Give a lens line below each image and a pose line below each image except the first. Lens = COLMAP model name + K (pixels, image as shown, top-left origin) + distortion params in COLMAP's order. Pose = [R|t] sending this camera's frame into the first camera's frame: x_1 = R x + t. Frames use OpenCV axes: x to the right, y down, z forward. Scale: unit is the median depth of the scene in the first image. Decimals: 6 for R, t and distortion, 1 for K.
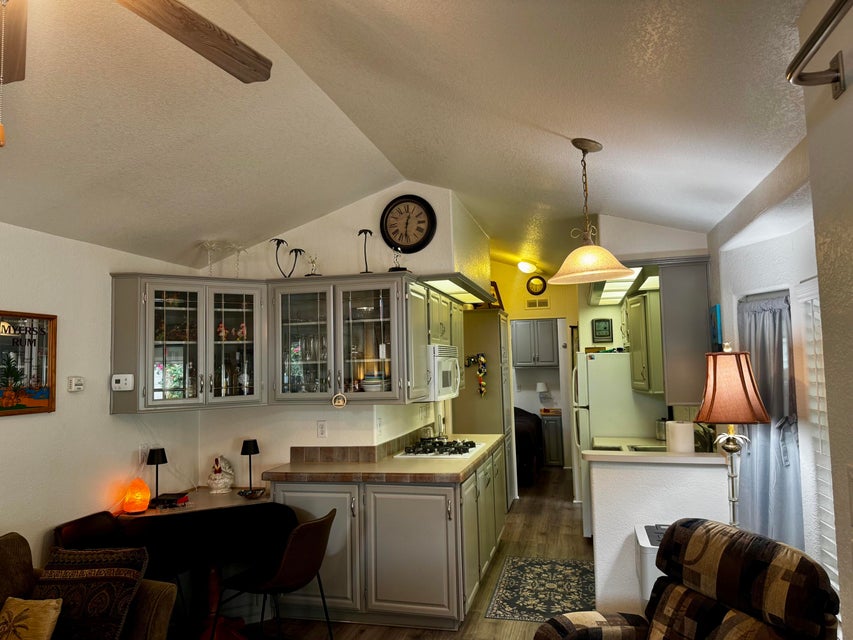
lens RADIAL K [[601.6, 0, 426.5], [0, 601.6, 320.0], [0, 0, 1]] dist [0.056585, -0.073541]
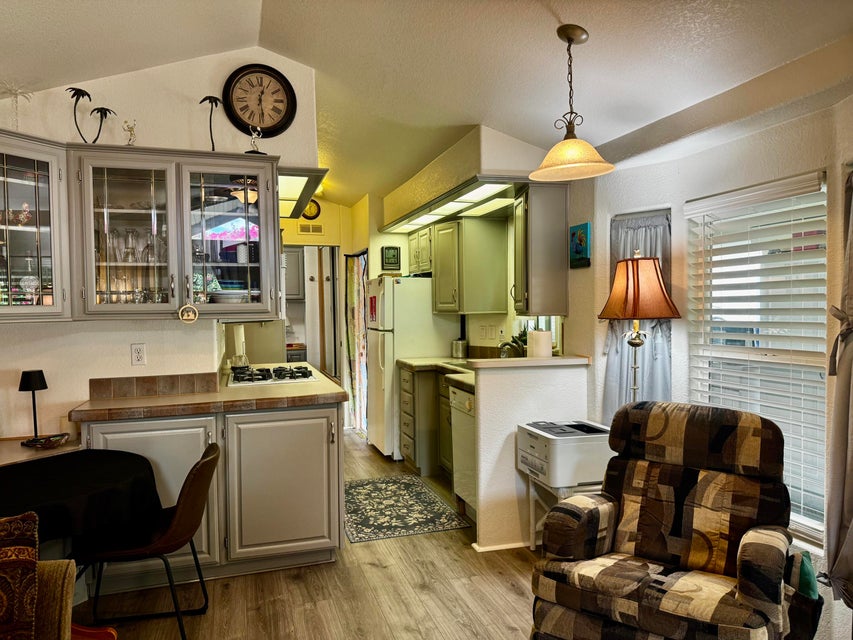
lens RADIAL K [[594.2, 0, 424.1], [0, 594.2, 324.7], [0, 0, 1]] dist [0.063346, -0.128820]
pose [[0.848506, -0.003044, 0.529177, -0.280764], [-0.046224, 0.995735, 0.079846, 0.069157], [-0.527163, -0.092210, 0.844746, 0.175745]]
